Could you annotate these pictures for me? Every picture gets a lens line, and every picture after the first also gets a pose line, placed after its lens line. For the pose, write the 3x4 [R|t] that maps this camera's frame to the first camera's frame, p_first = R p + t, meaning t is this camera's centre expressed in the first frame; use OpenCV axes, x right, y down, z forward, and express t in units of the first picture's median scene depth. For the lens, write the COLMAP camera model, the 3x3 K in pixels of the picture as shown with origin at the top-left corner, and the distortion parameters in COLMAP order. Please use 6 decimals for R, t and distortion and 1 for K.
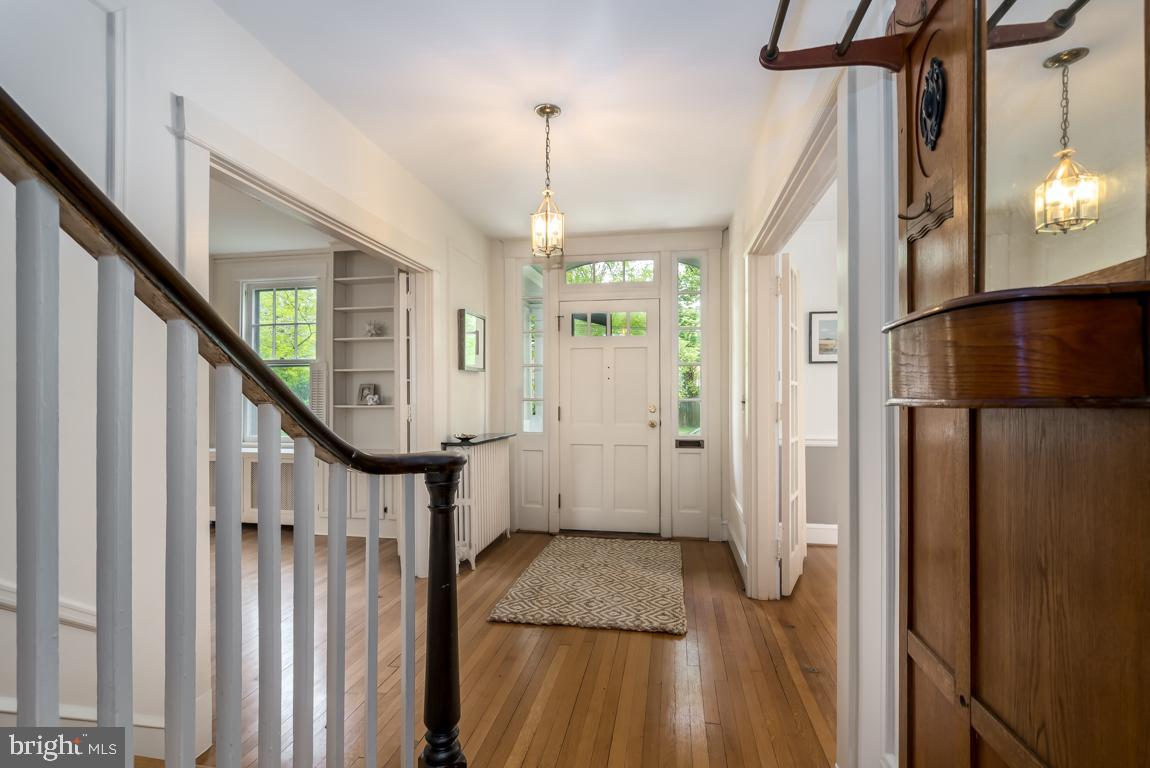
lens RADIAL K [[533.8, 0, 570.7], [0, 533.8, 395.5], [0, 0, 1]] dist [-0.007875, -0.000931]
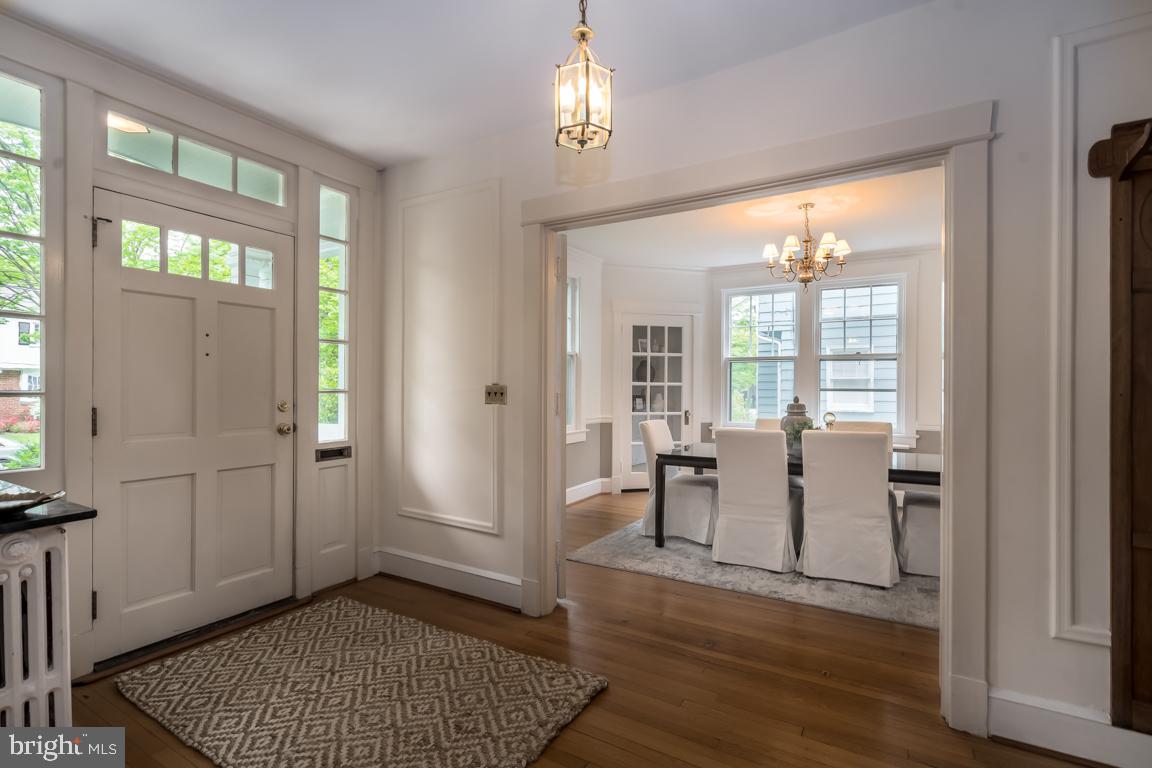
lens RADIAL K [[534.7, 0, 577.4], [0, 534.7, 386.7], [0, 0, 1]] dist [-0.007875, -0.000931]
pose [[0.349456, 0.002300, 0.936950, -0.329378], [-0.002514, 0.999996, -0.001517, 0.001970], [-0.936950, -0.001826, 0.349460, 0.451659]]
